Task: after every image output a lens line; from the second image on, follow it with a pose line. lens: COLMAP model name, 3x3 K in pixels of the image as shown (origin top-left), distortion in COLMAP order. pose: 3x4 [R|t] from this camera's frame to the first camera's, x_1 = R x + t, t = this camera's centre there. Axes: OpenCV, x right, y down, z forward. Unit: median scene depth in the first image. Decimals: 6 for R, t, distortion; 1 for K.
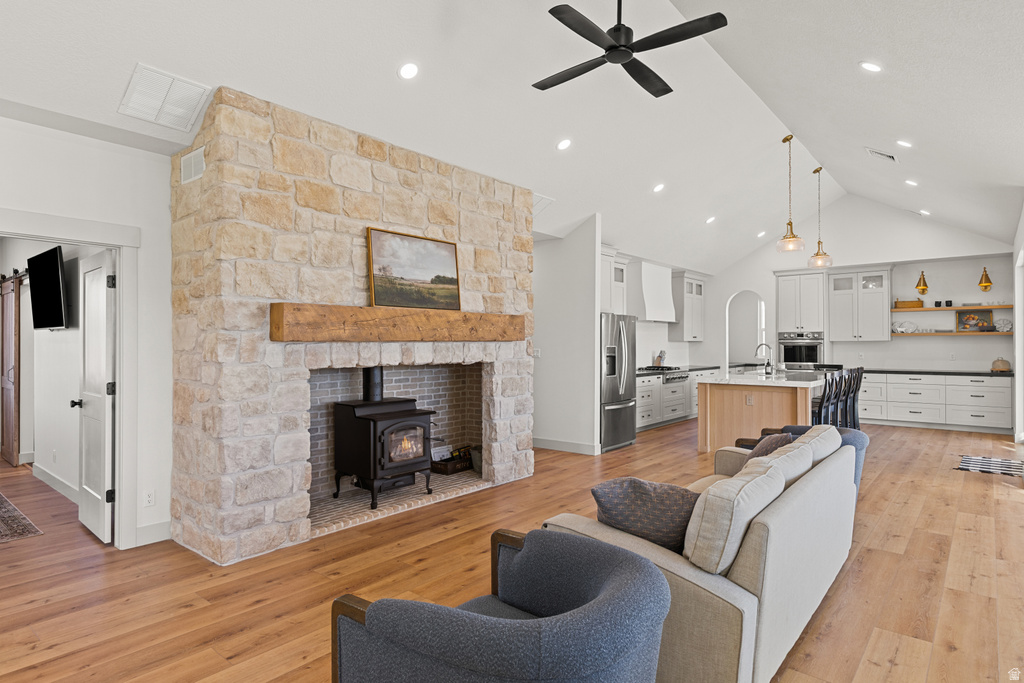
lens RADIAL K [[562.4, 0, 520.9], [0, 562.4, 339.6], [0, 0, 1]] dist [0.002334, 0.000335]
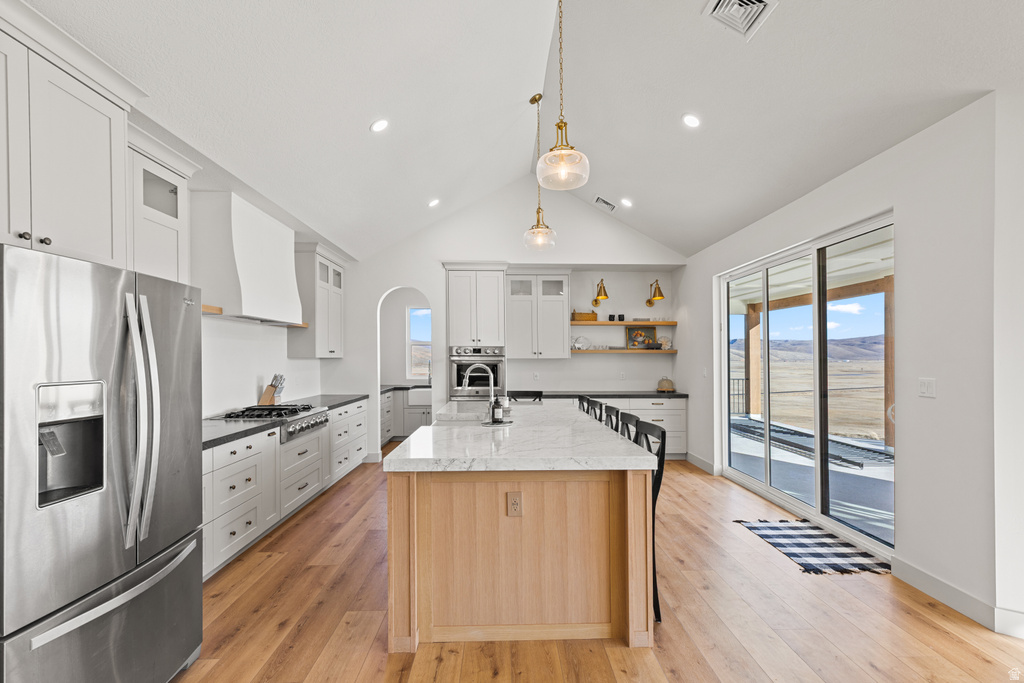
lens RADIAL K [[471.0, 0, 517.8], [0, 471.0, 356.4], [0, 0, 1]] dist [0.002982, 0.000334]
pose [[0.744411, 0.004565, 0.667706, 0.222507], [-0.007668, 0.999969, 0.001712, -0.003168], [-0.667677, -0.006394, 0.744423, 0.942650]]
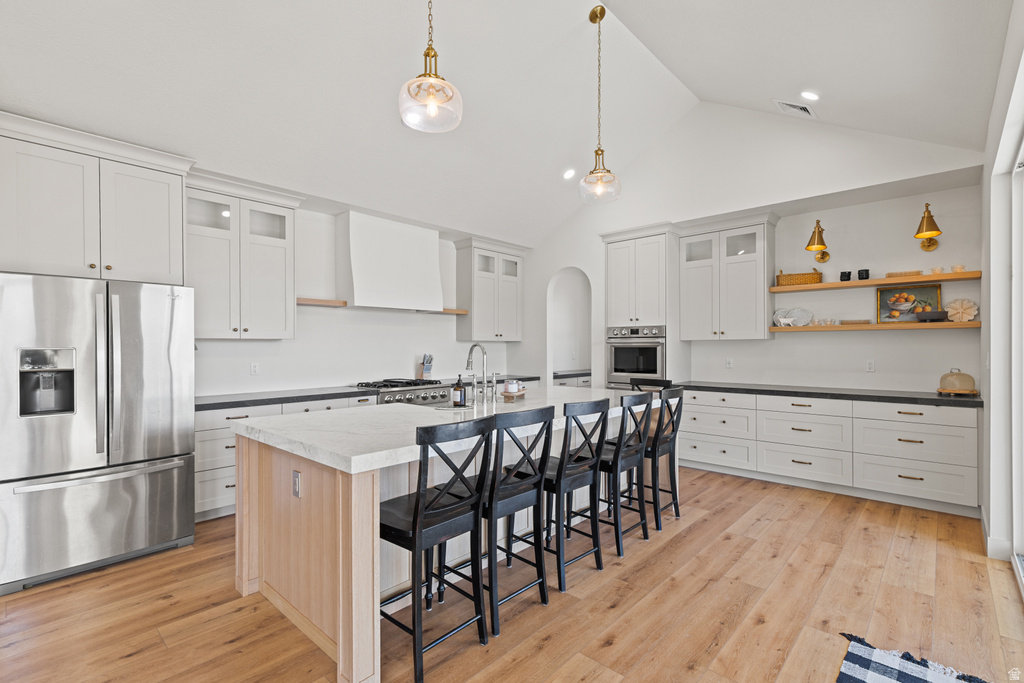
lens RADIAL K [[470.5, 0, 519.6], [0, 470.5, 348.3], [0, 0, 1]] dist [0.011117, -0.000235]
pose [[0.999157, -0.000465, -0.041046, 0.734505], [0.000933, 0.999935, 0.011395, 0.010327], [0.041038, -0.011424, 0.999092, 0.858073]]
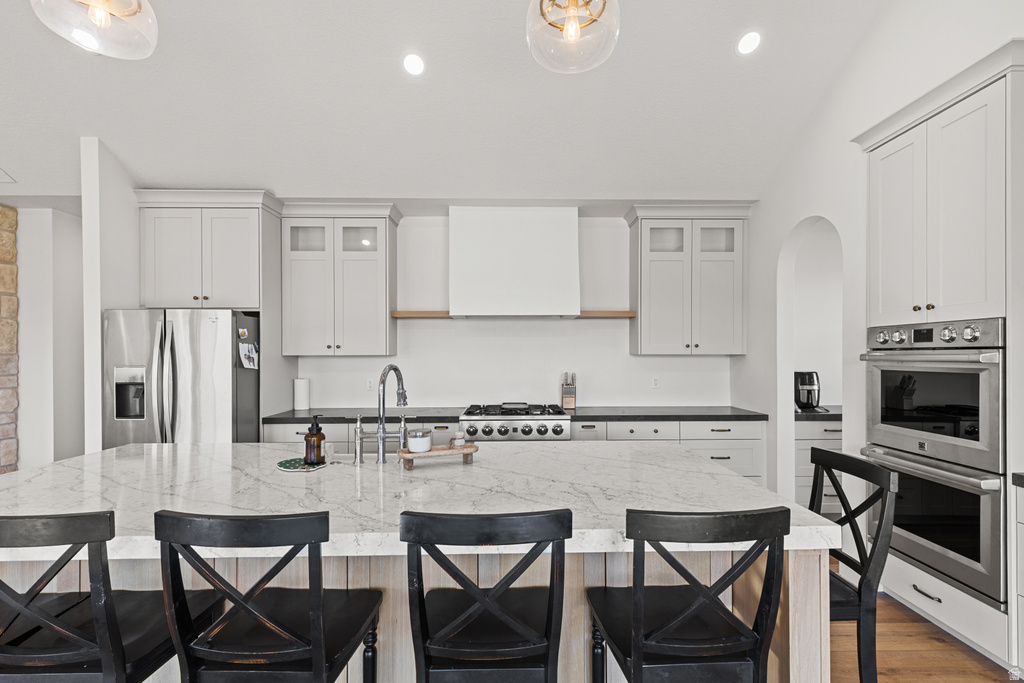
lens RADIAL K [[471.0, 0, 517.8], [0, 471.0, 356.4], [0, 0, 1]] dist [0.002982, 0.000334]
pose [[0.651500, 0.003460, -0.758640, 1.034346], [0.005664, 0.999940, 0.009425, -0.000604], [0.758627, -0.010438, 0.651441, 1.317383]]
